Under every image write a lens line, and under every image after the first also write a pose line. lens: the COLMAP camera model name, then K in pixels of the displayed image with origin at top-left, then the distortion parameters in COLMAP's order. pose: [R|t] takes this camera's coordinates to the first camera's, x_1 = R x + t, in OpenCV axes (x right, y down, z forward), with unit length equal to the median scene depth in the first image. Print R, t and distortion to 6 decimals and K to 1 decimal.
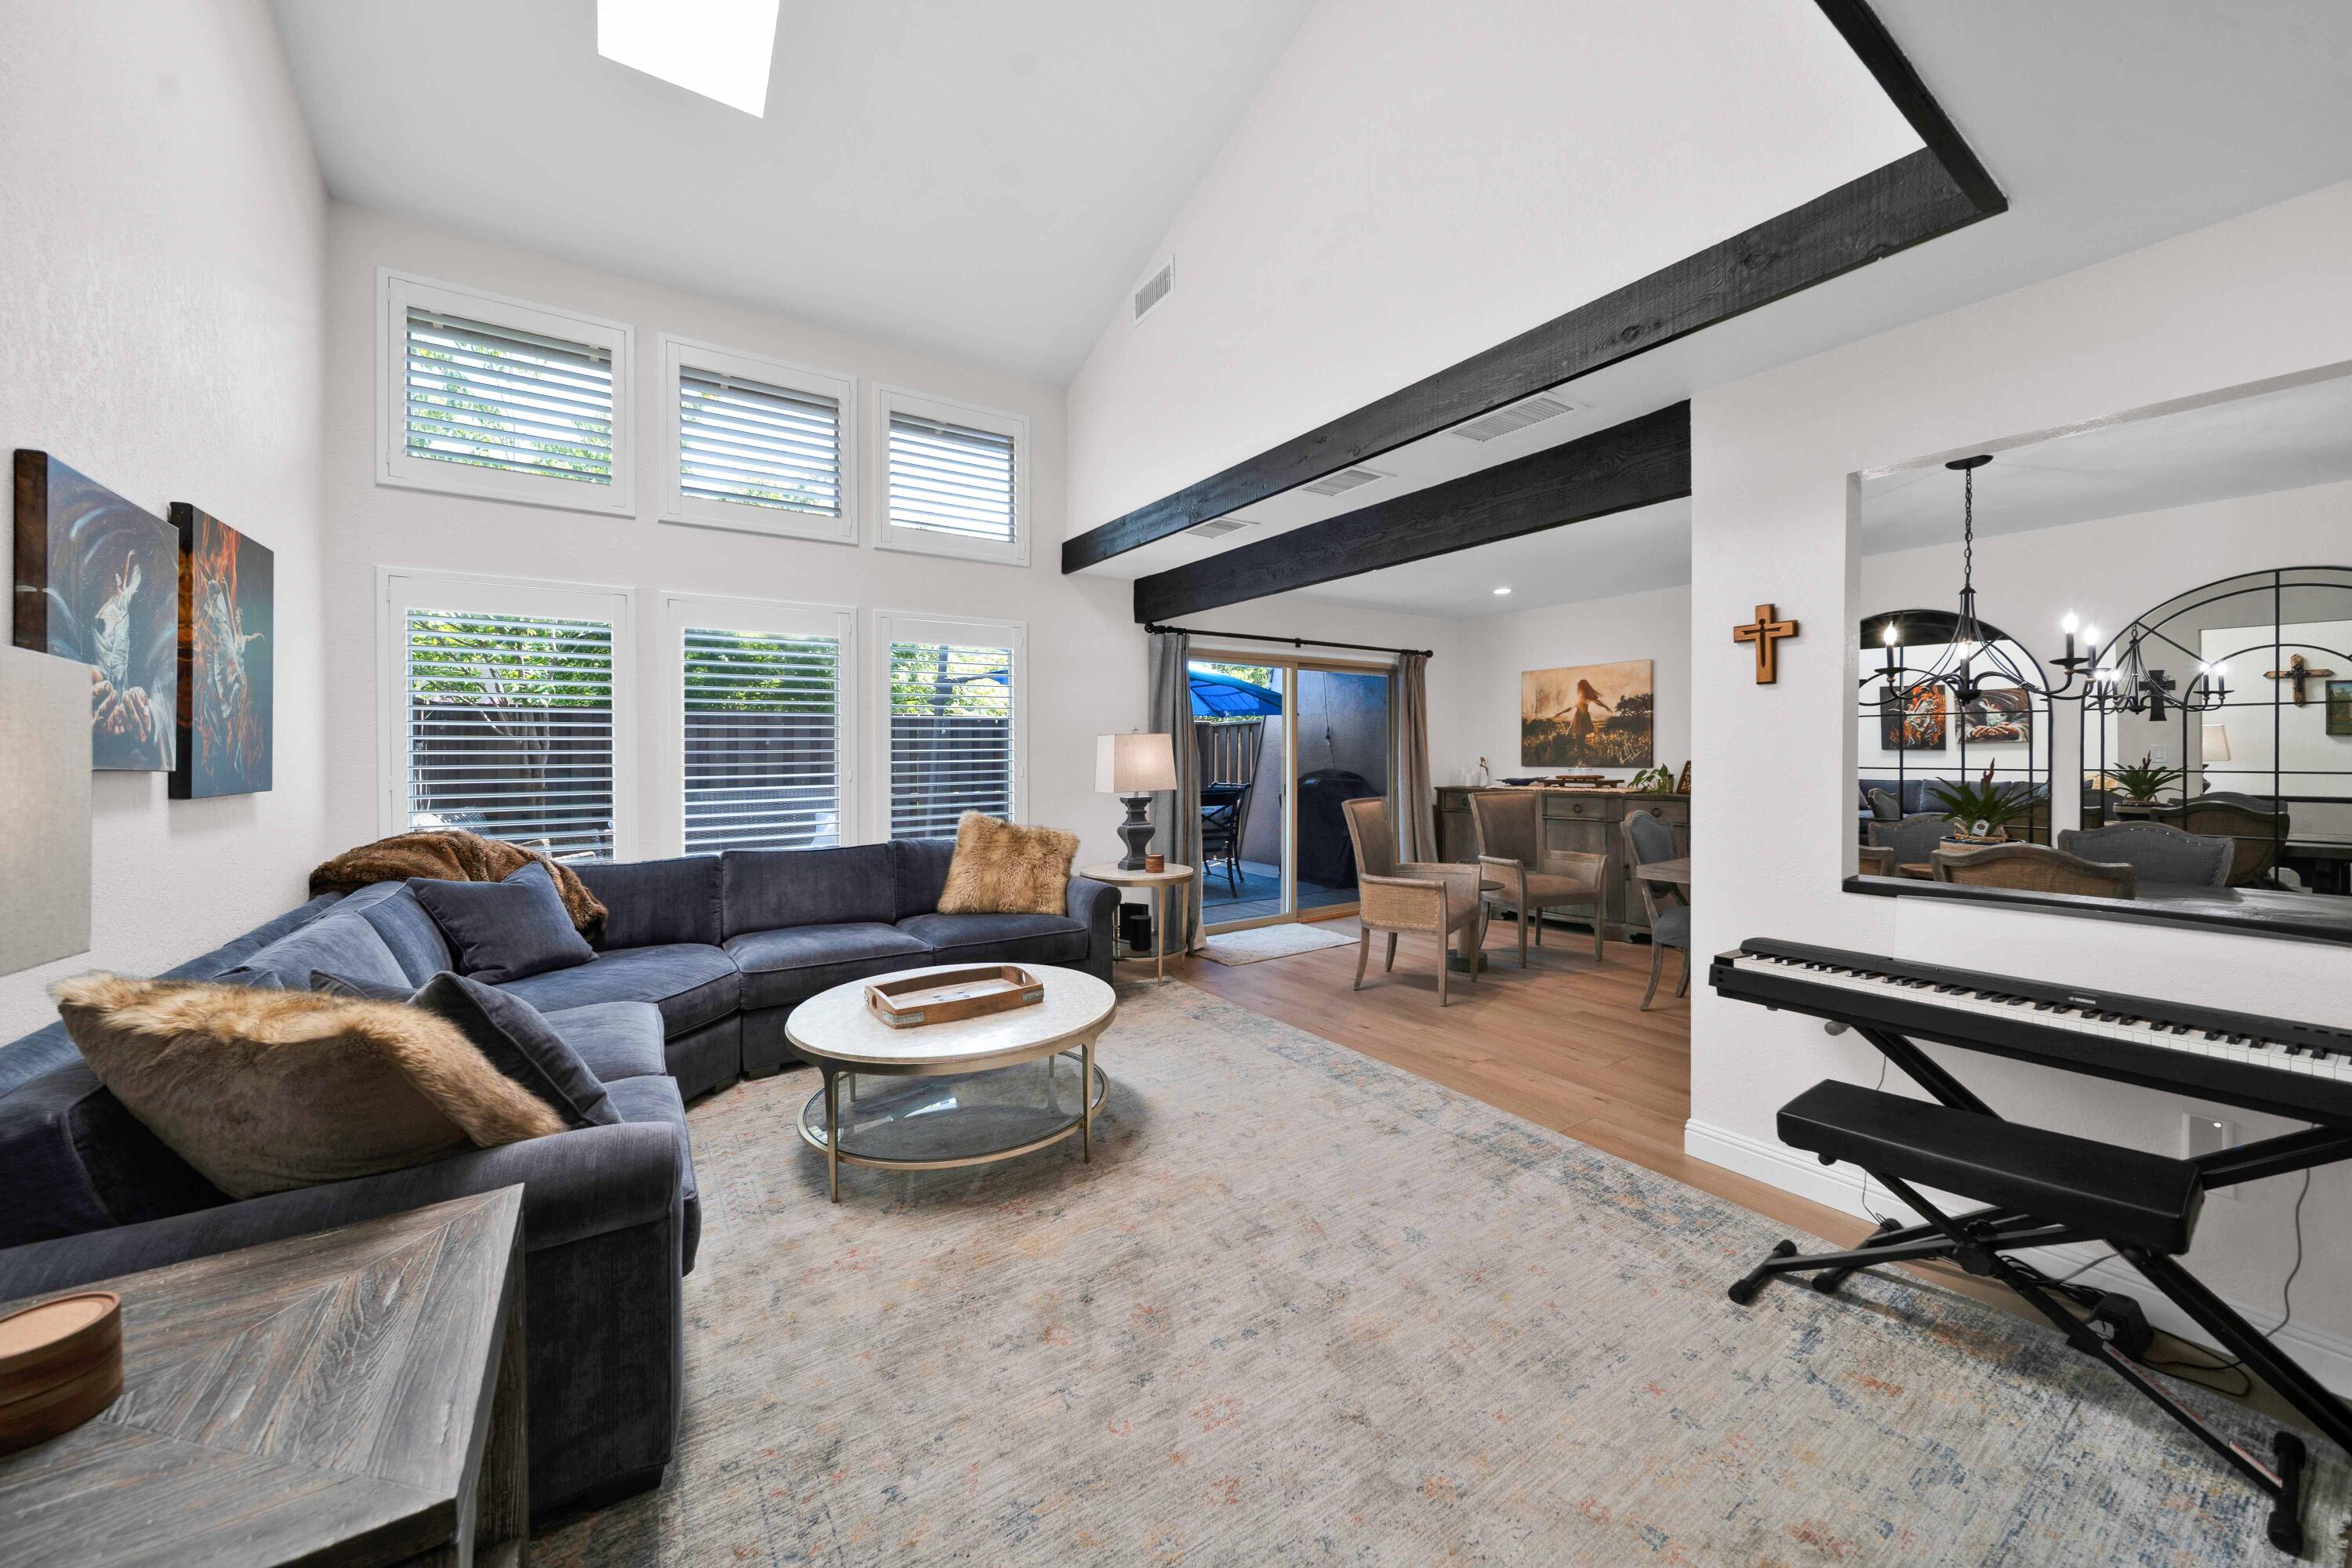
lens RADIAL K [[856.7, 0, 1199.3], [0, 856.7, 748.3], [0, 0, 1]] dist [-0.005480, 0.000056]
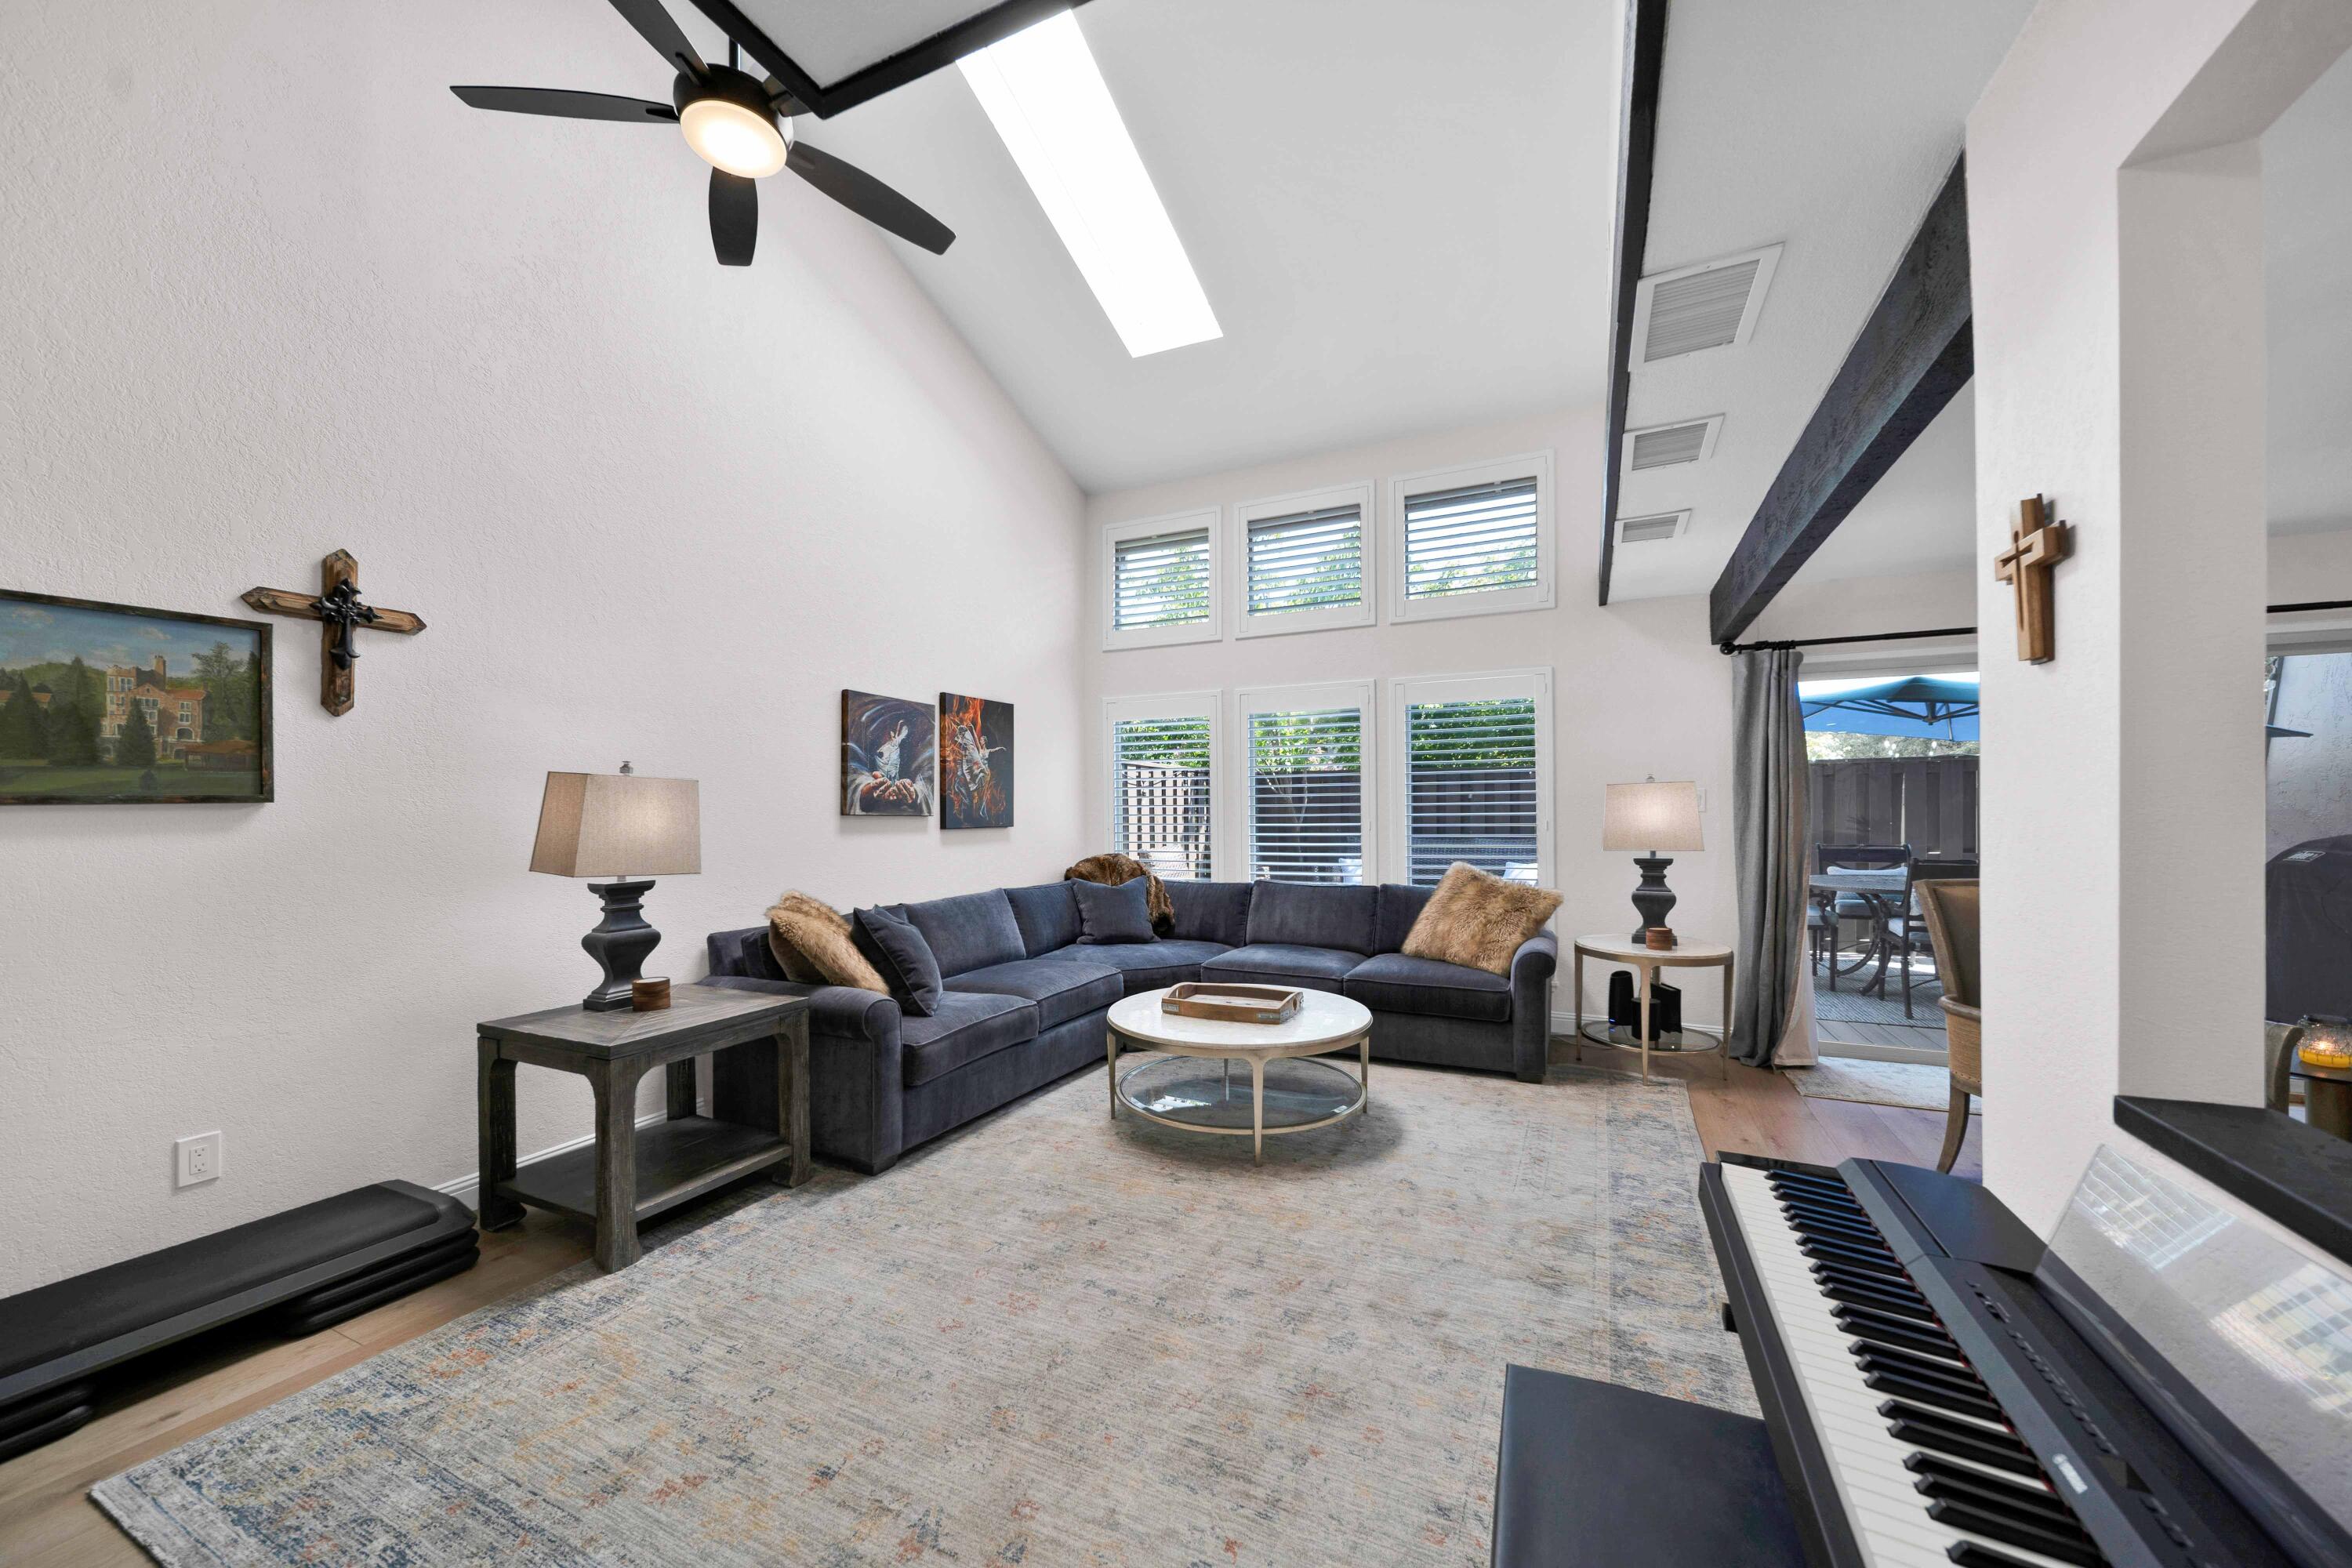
lens RADIAL K [[856.7, 0, 1171.8], [0, 856.7, 793.4], [0, 0, 1]] dist [-0.005480, 0.000056]
pose [[0.502856, -0.014653, -0.864246, 0.630839], [0.008229, 0.999892, -0.012165, 0.000556], [0.864331, -0.000995, 0.502922, 0.258771]]
